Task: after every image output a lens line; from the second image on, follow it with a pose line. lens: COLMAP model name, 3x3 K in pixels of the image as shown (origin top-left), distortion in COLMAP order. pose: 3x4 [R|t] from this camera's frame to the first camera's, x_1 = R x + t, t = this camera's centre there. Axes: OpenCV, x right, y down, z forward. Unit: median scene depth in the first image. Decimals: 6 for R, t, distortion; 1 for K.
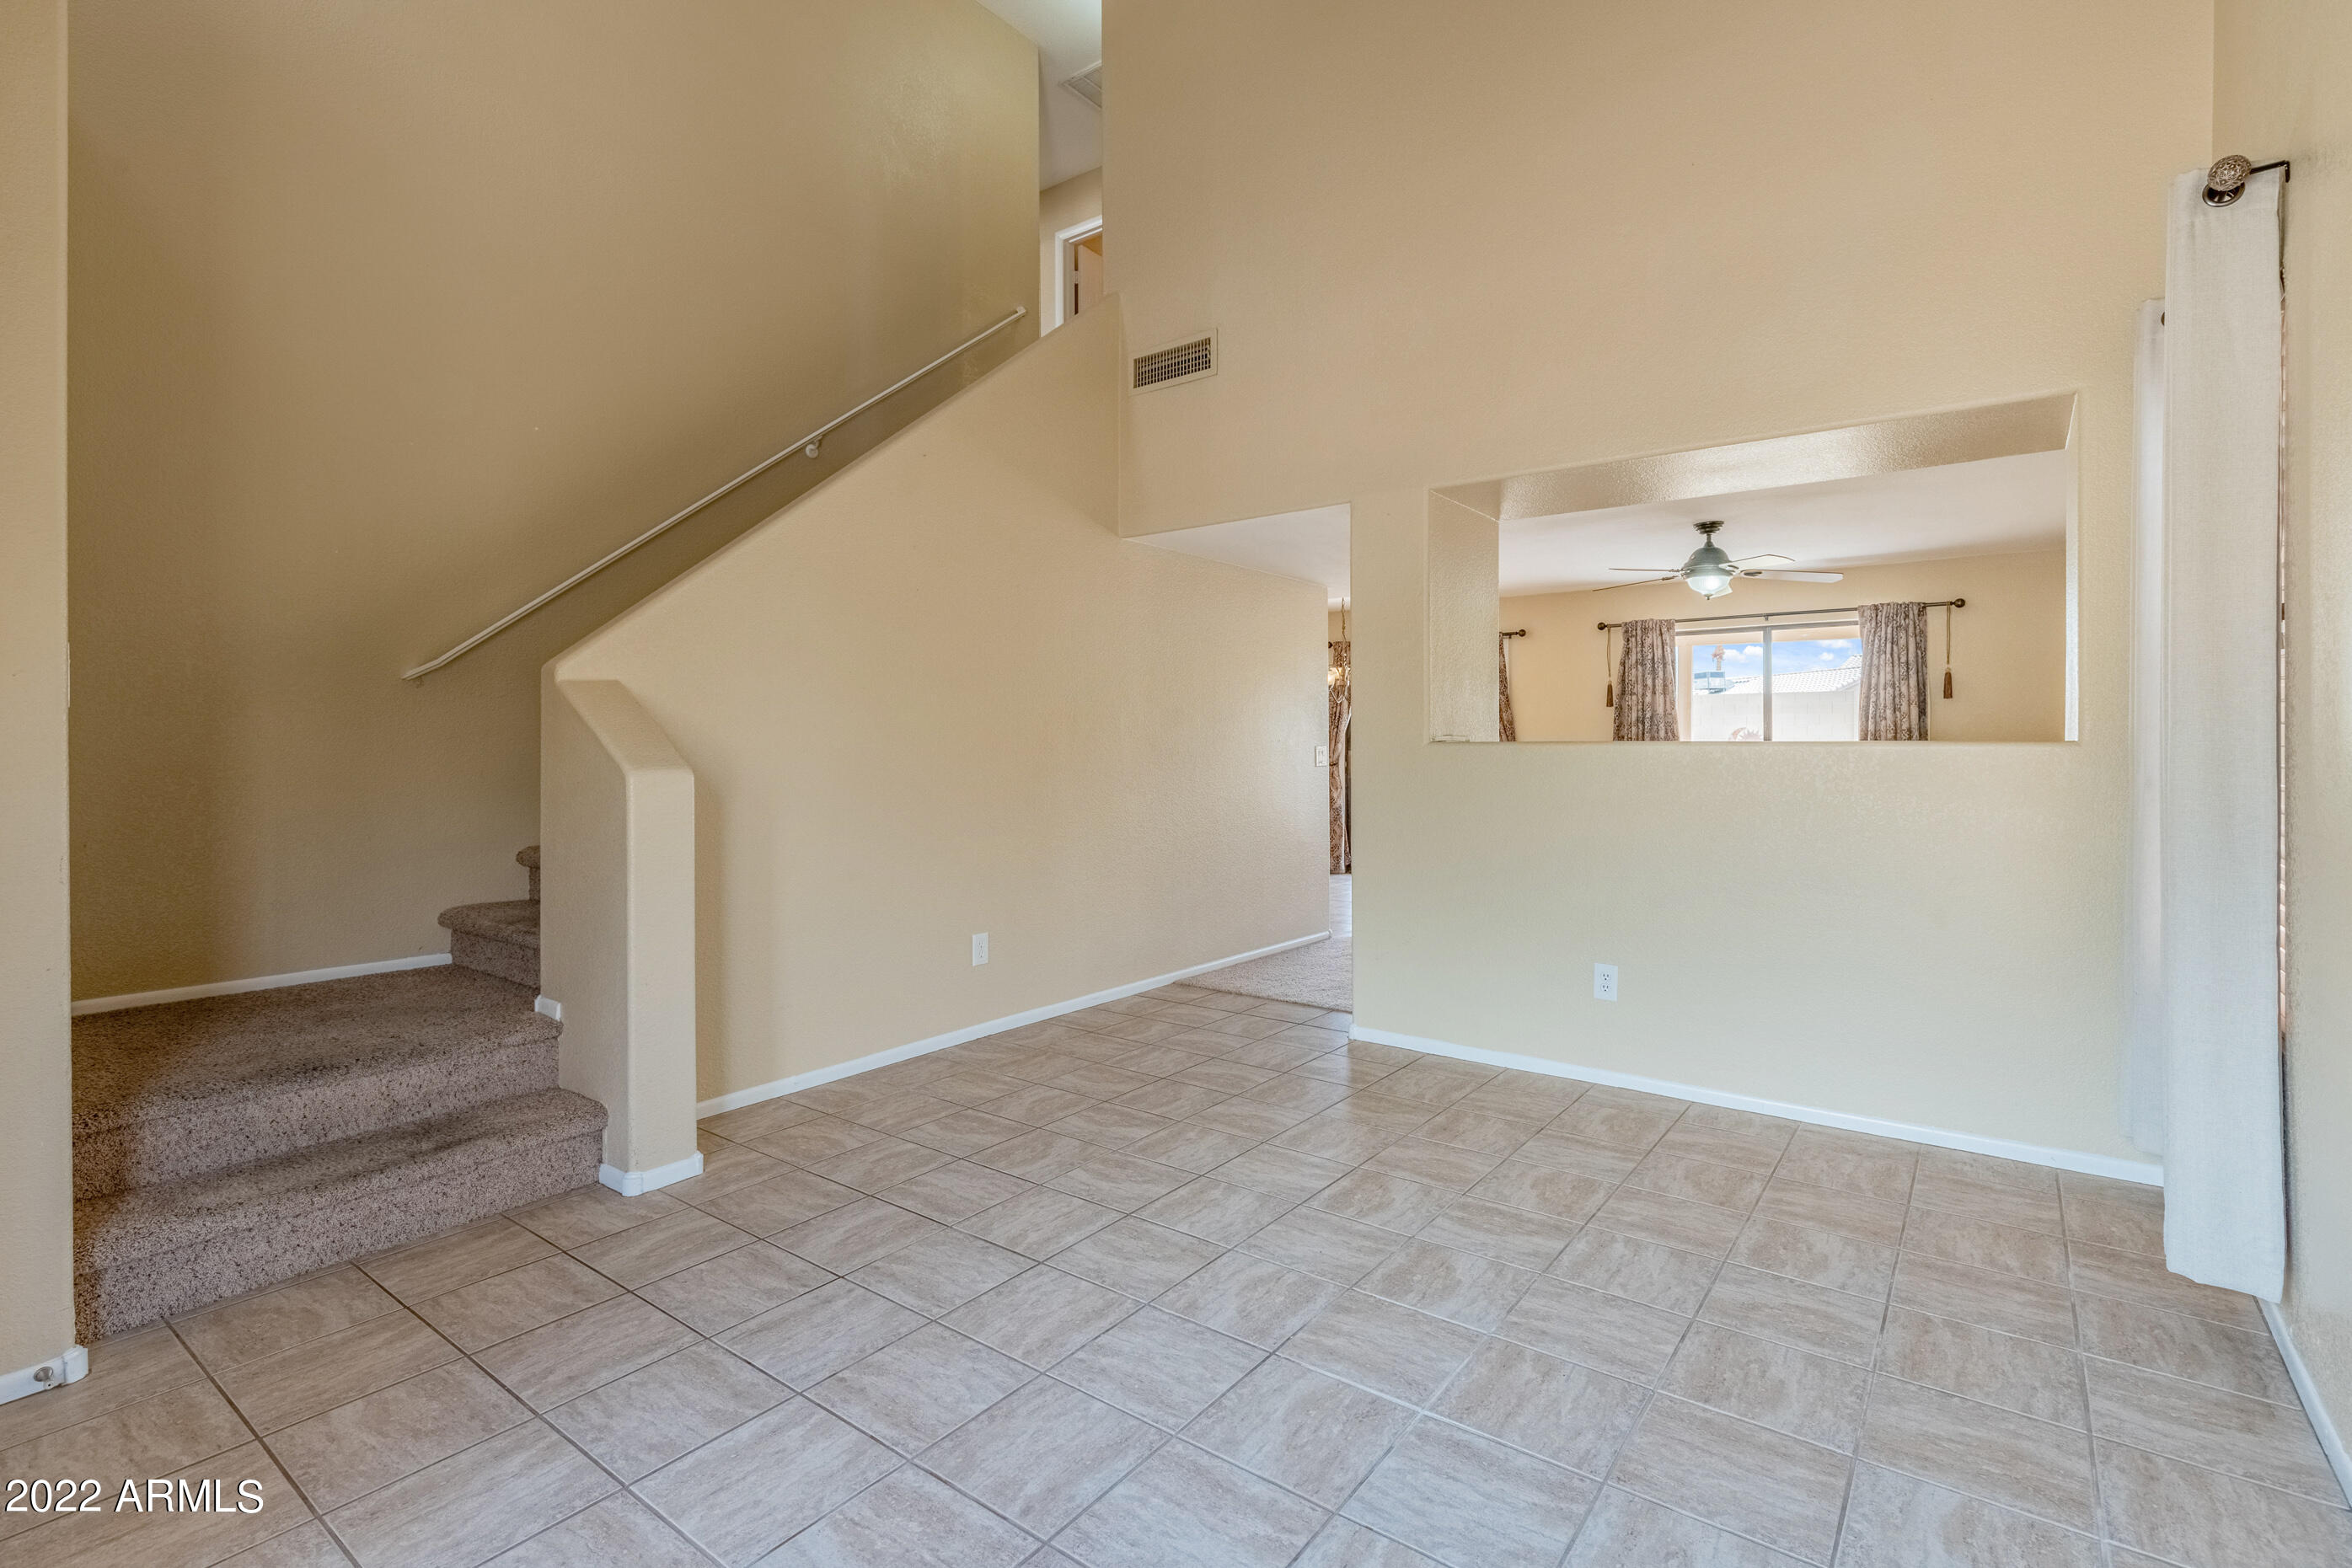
lens RADIAL K [[1095.7, 0, 1186.3], [0, 1095.7, 757.7], [0, 0, 1]] dist [0.010492, -0.000488]
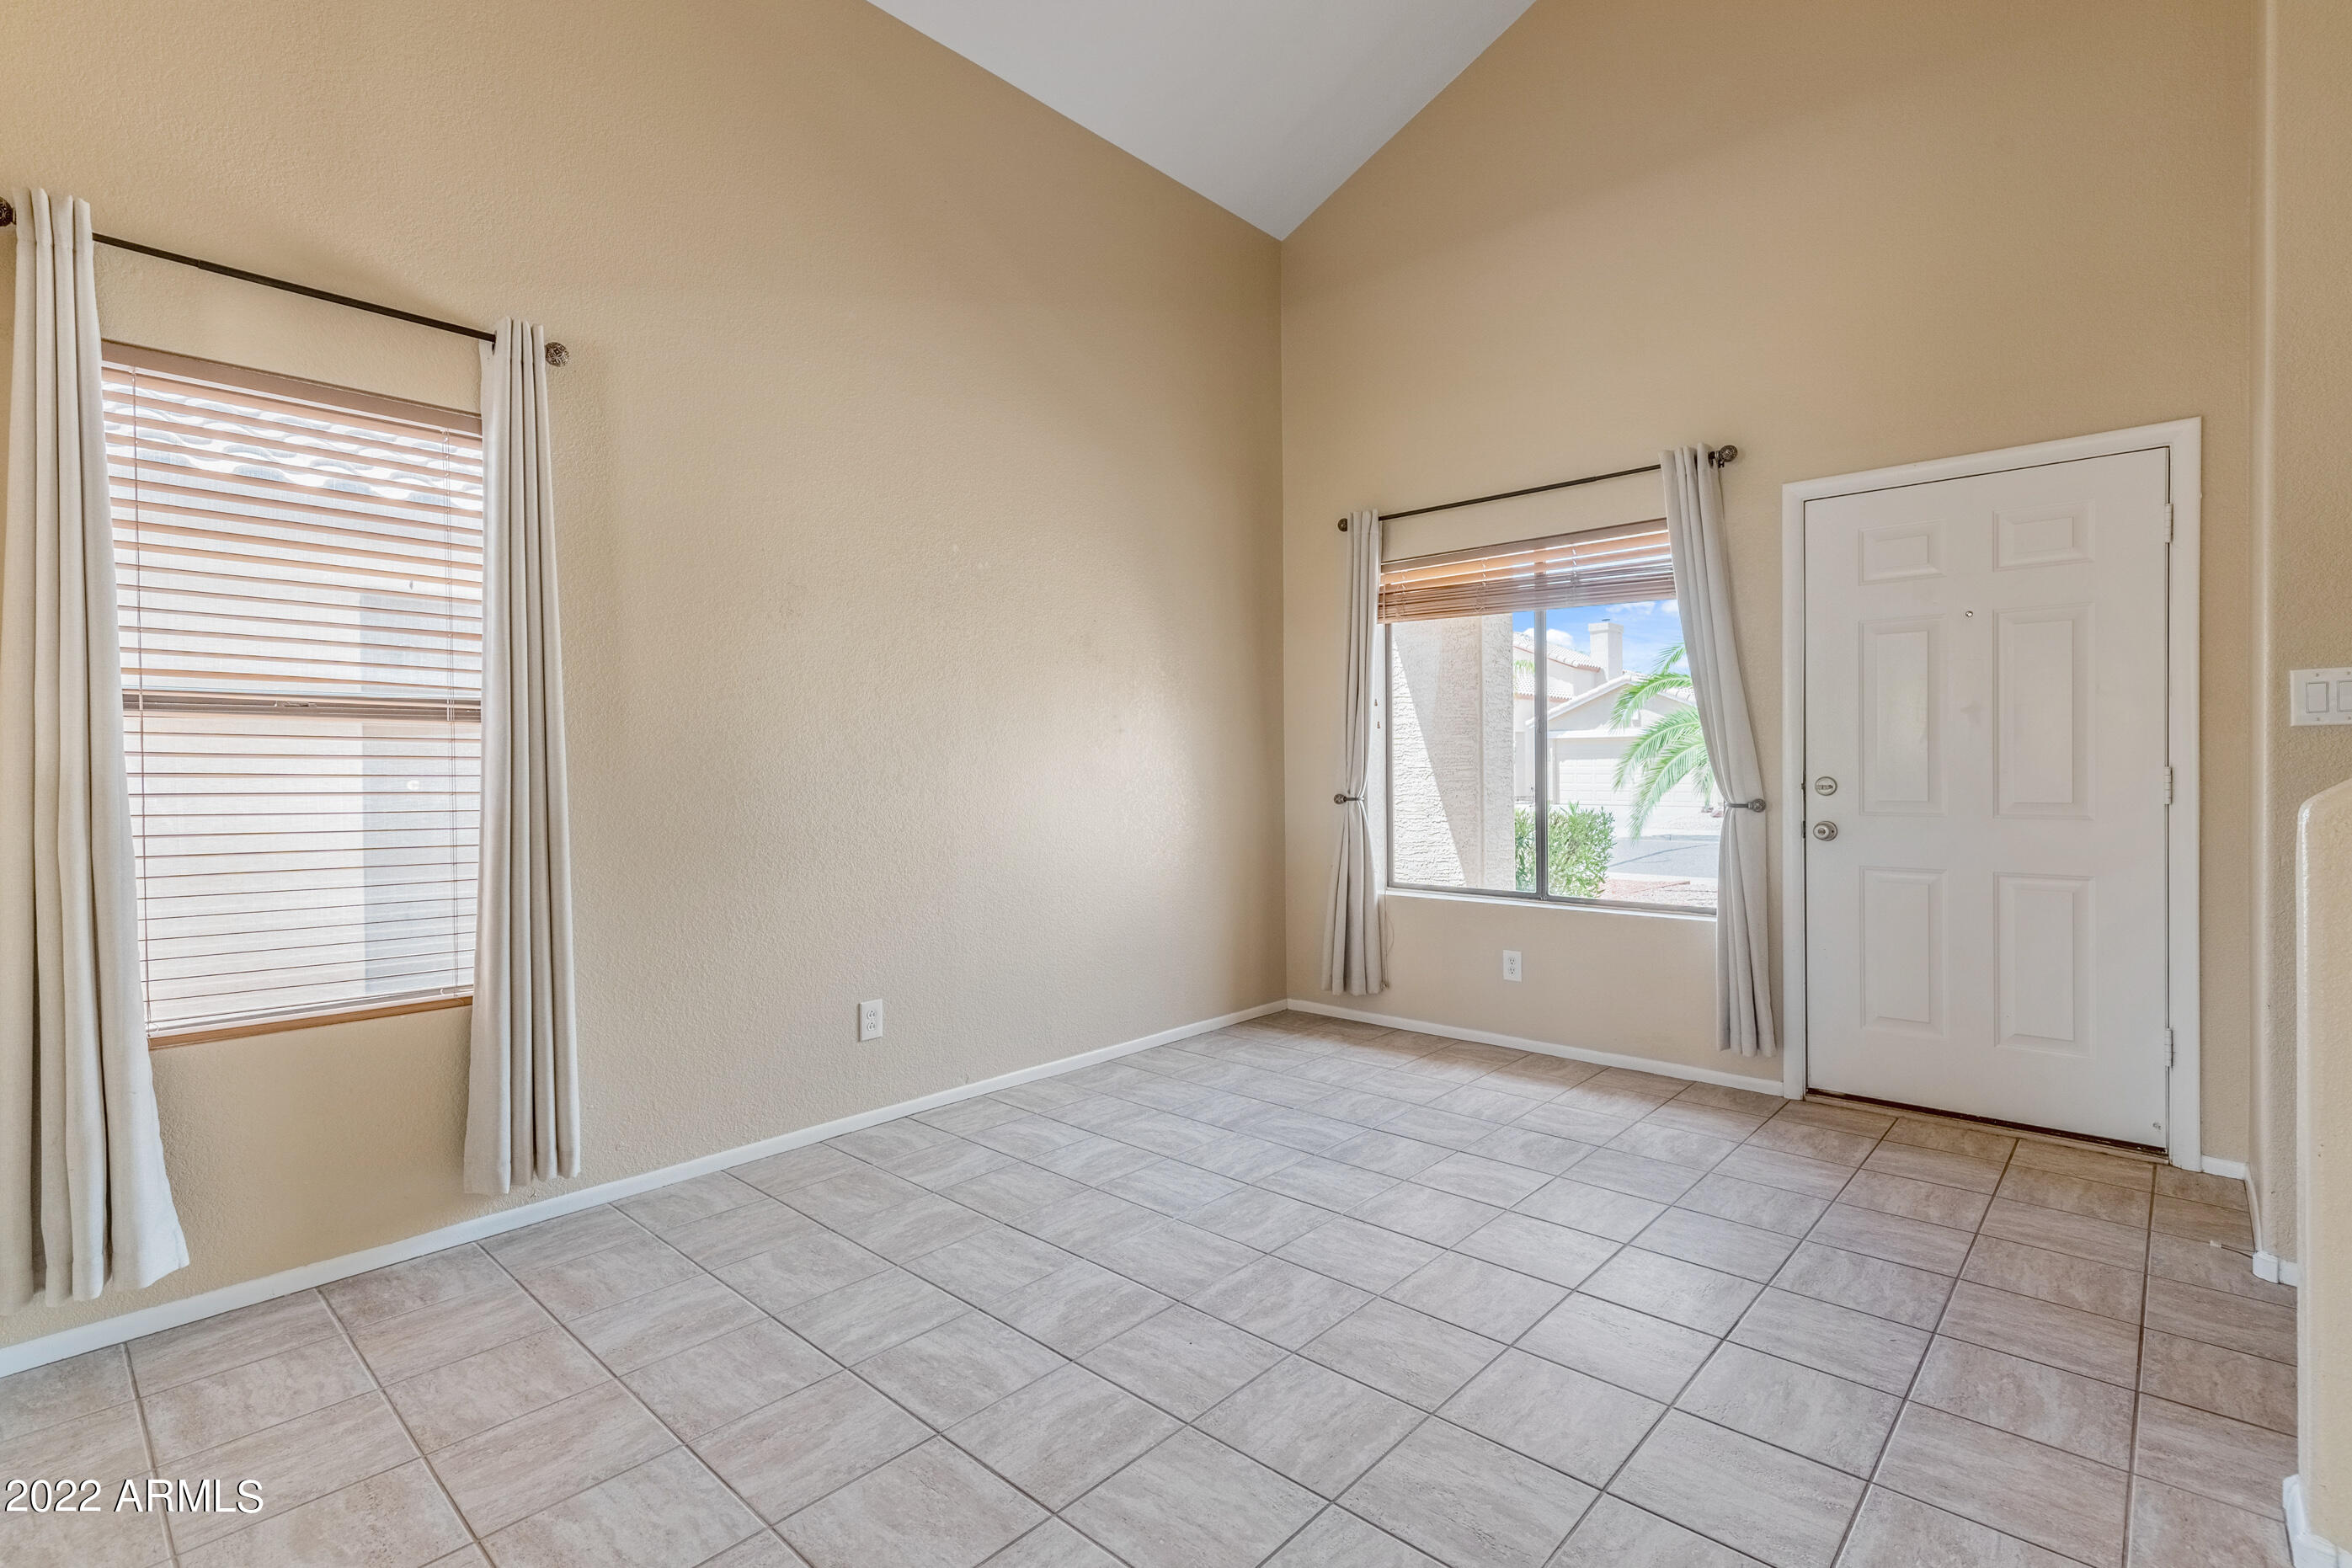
lens RADIAL K [[1070.7, 0, 1190.2], [0, 1070.7, 783.1], [0, 0, 1]] dist [0.017922, -0.005311]
pose [[-0.995136, 0.009710, 0.098030, 0.028207], [0.011916, 0.999688, 0.021949, -0.012877], [-0.097786, 0.023010, -0.994941, 1.506605]]
